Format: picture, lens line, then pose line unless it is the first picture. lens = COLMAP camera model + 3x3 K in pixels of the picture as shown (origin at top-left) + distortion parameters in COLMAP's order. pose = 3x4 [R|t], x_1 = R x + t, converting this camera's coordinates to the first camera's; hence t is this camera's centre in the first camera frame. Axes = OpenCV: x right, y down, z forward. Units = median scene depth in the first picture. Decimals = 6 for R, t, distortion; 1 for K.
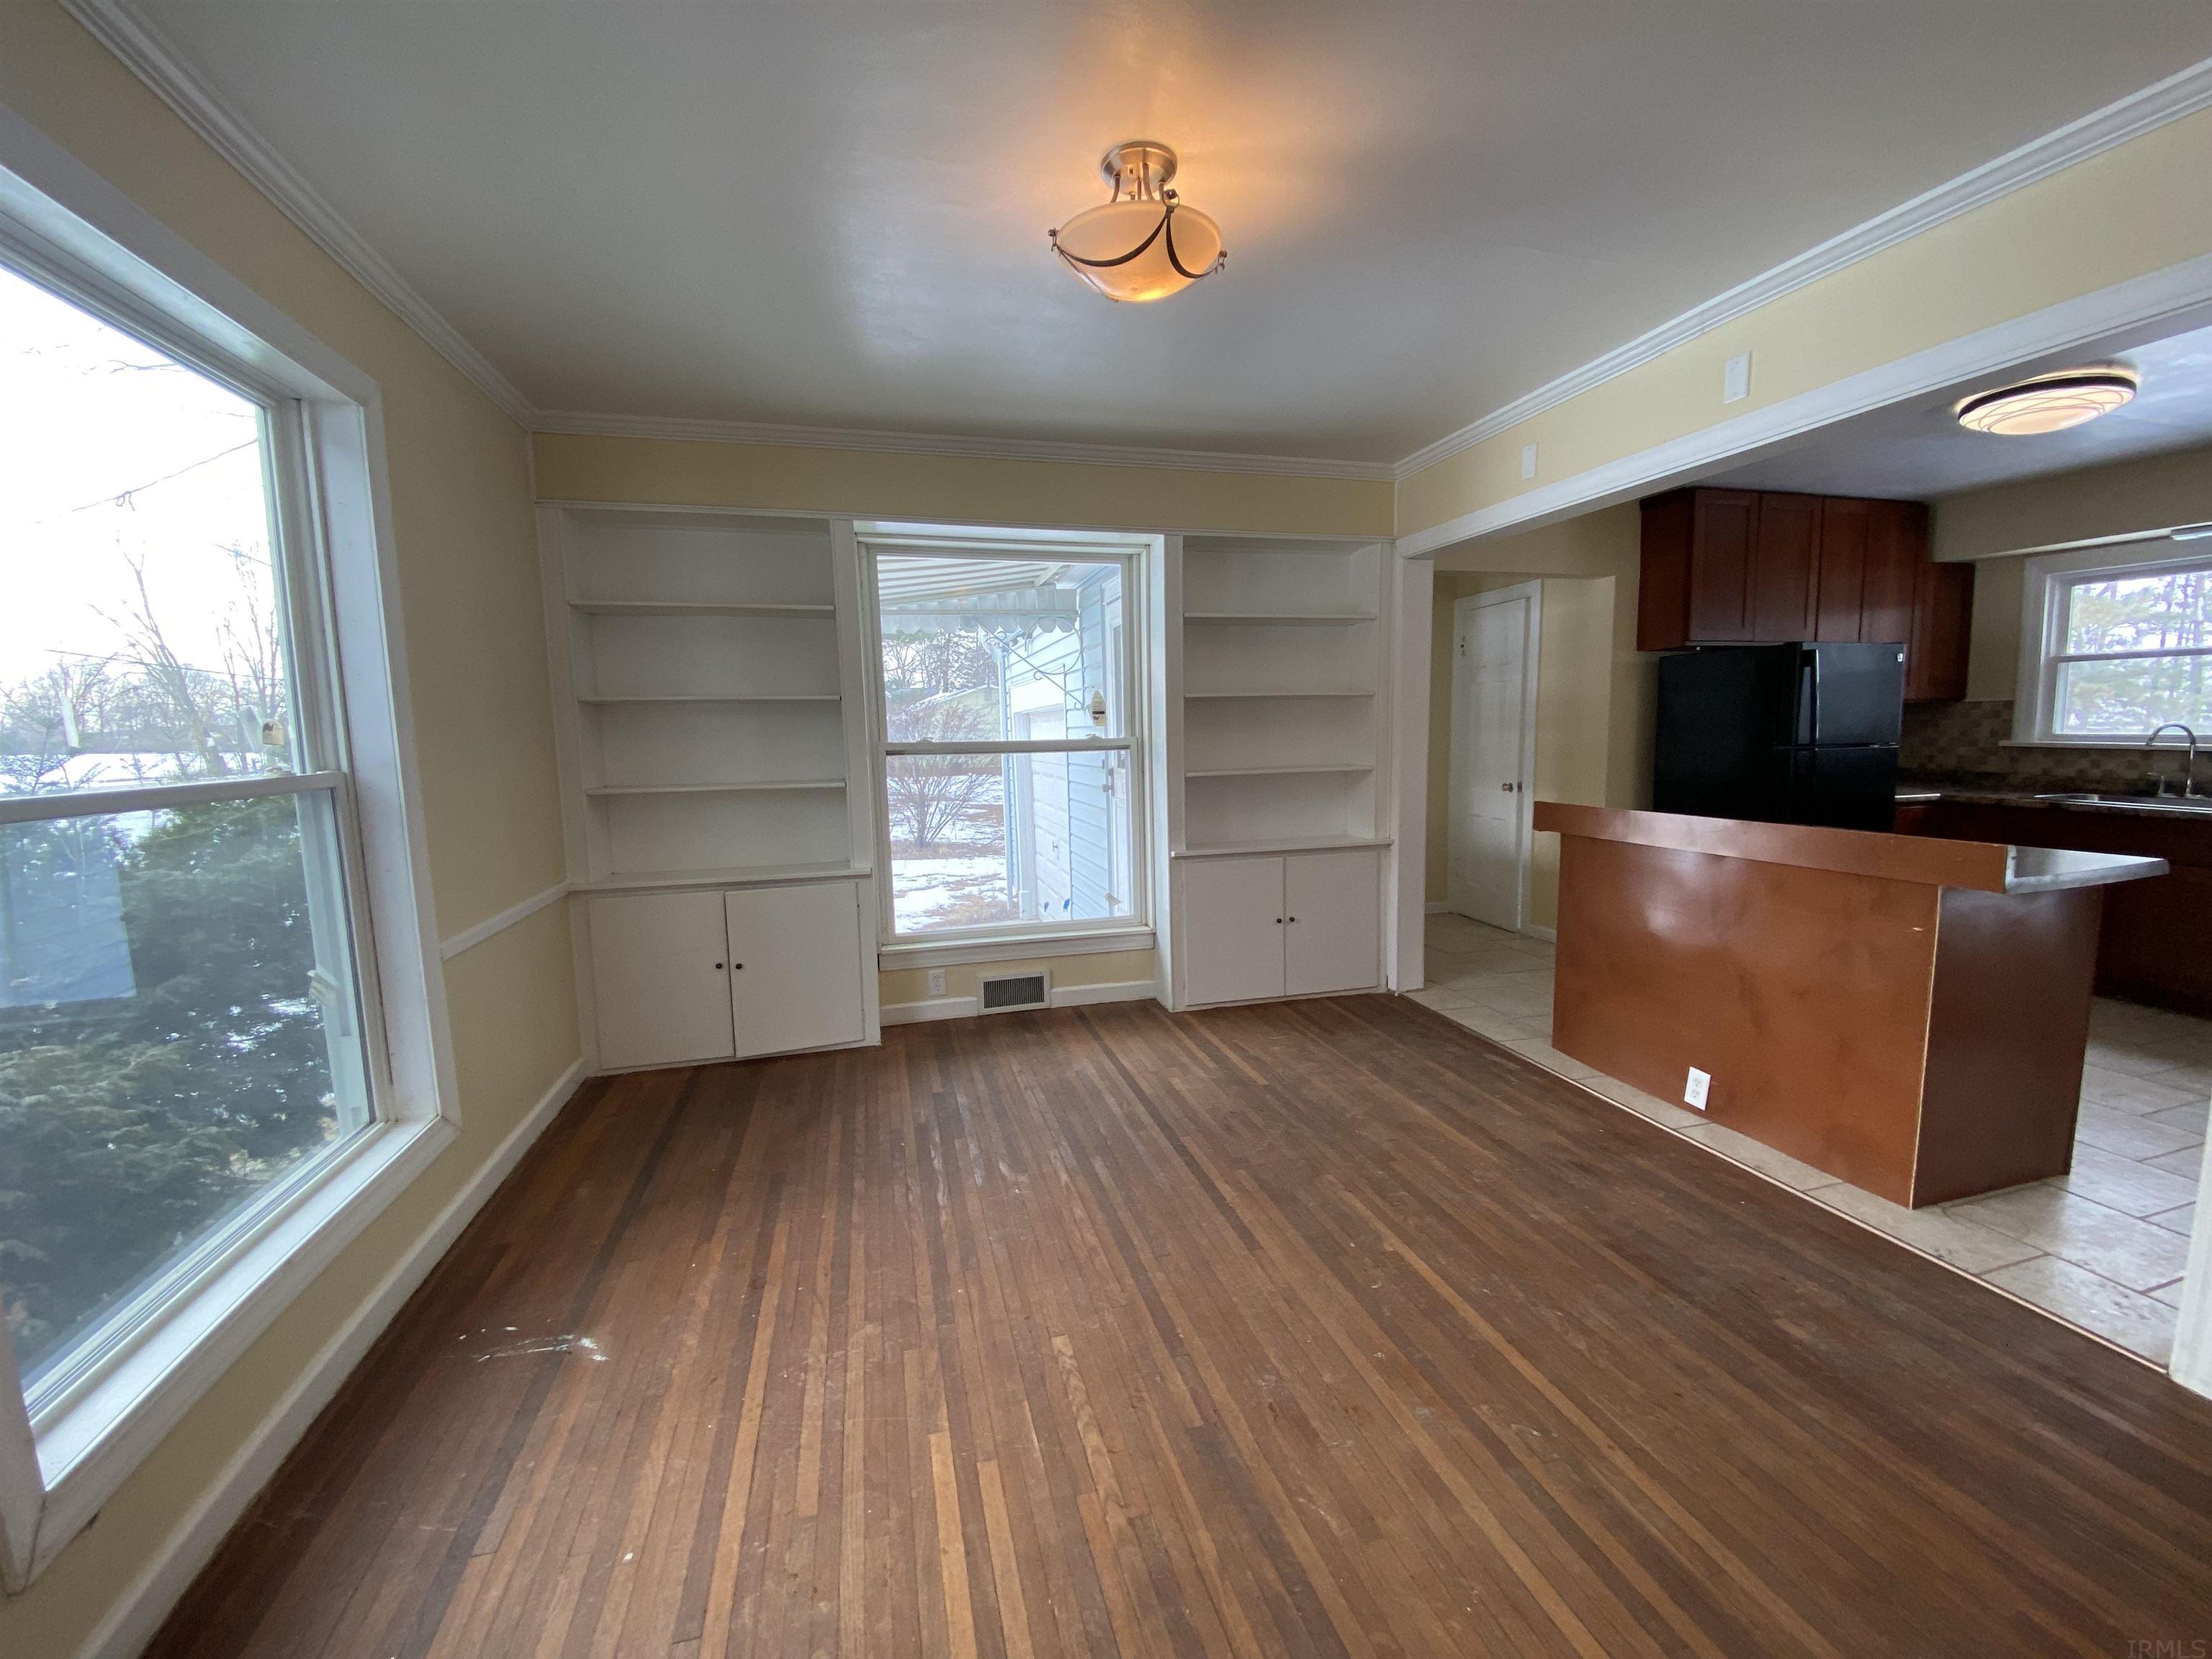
lens RADIAL K [[895.2, 0, 1109.2], [0, 895.2, 846.1], [0, 0, 1]] dist [-0.026871, -0.003754]
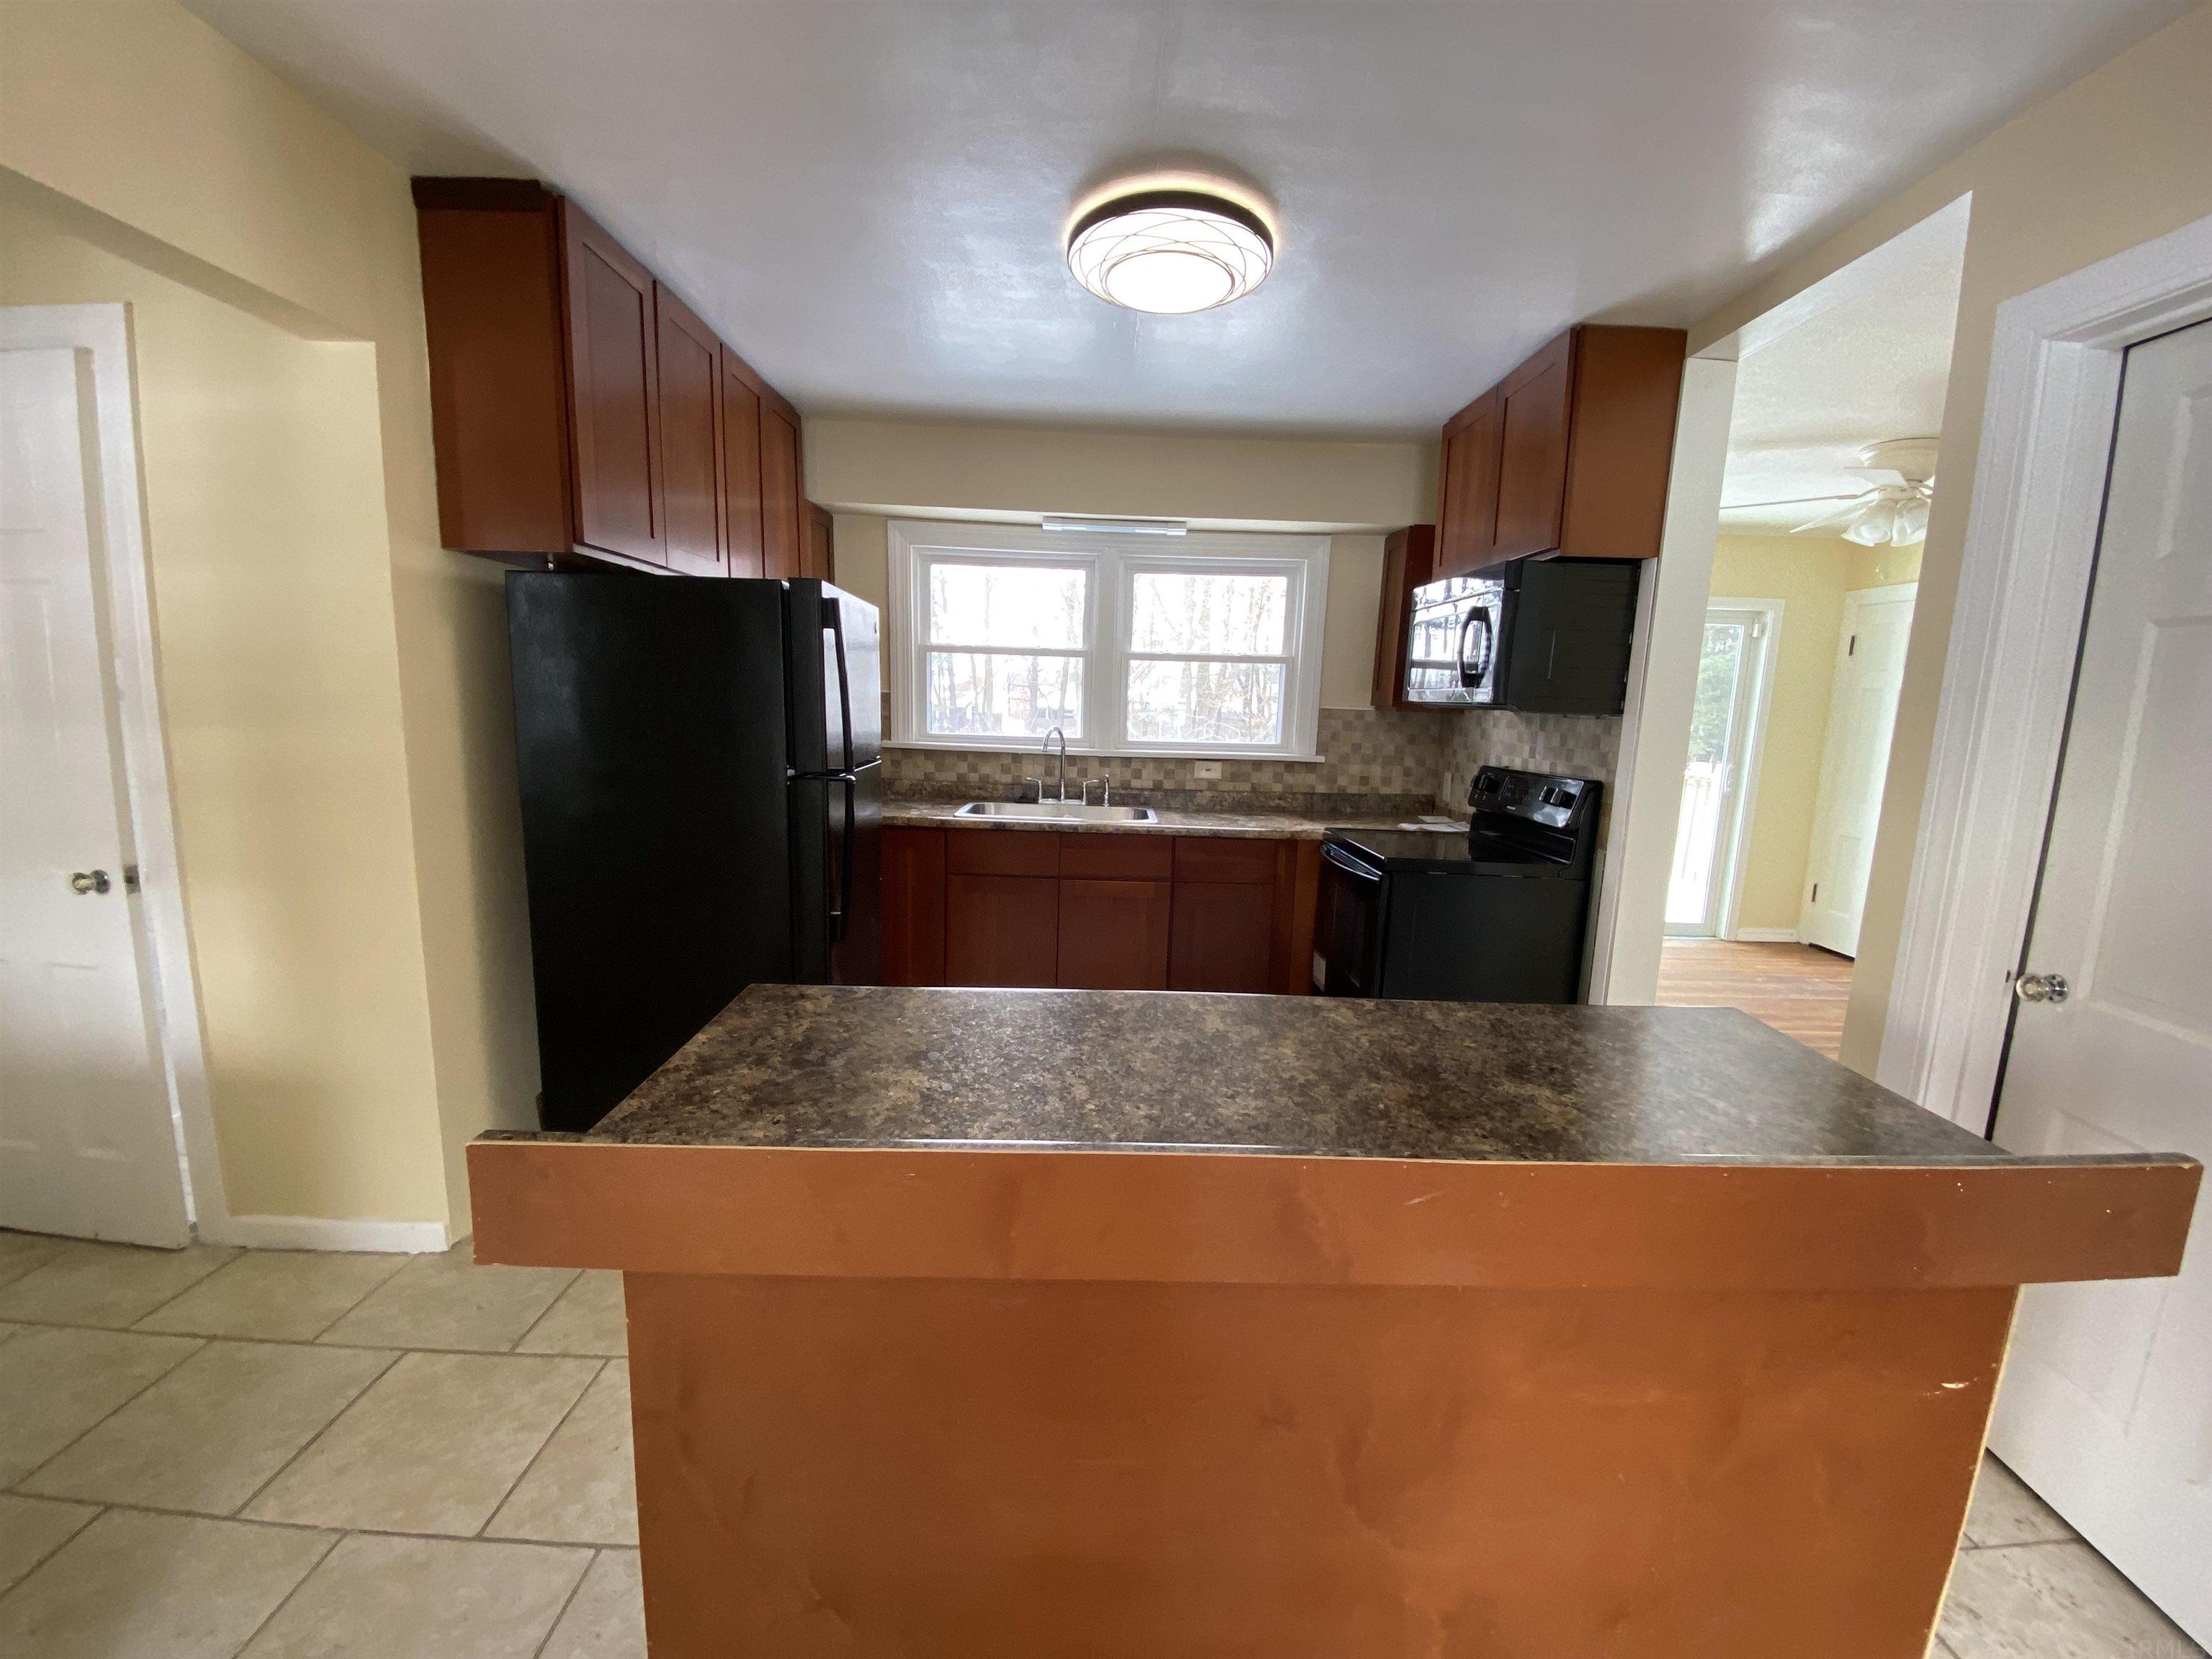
lens RADIAL K [[895.2, 0, 1109.4], [0, 895.2, 848.0], [0, 0, 1]] dist [-0.026871, -0.003754]
pose [[0.244749, -0.126201, 0.961338, 0.252673], [0.080093, 0.990736, 0.109669, -0.098754], [-0.966273, 0.050155, 0.252589, 0.594487]]
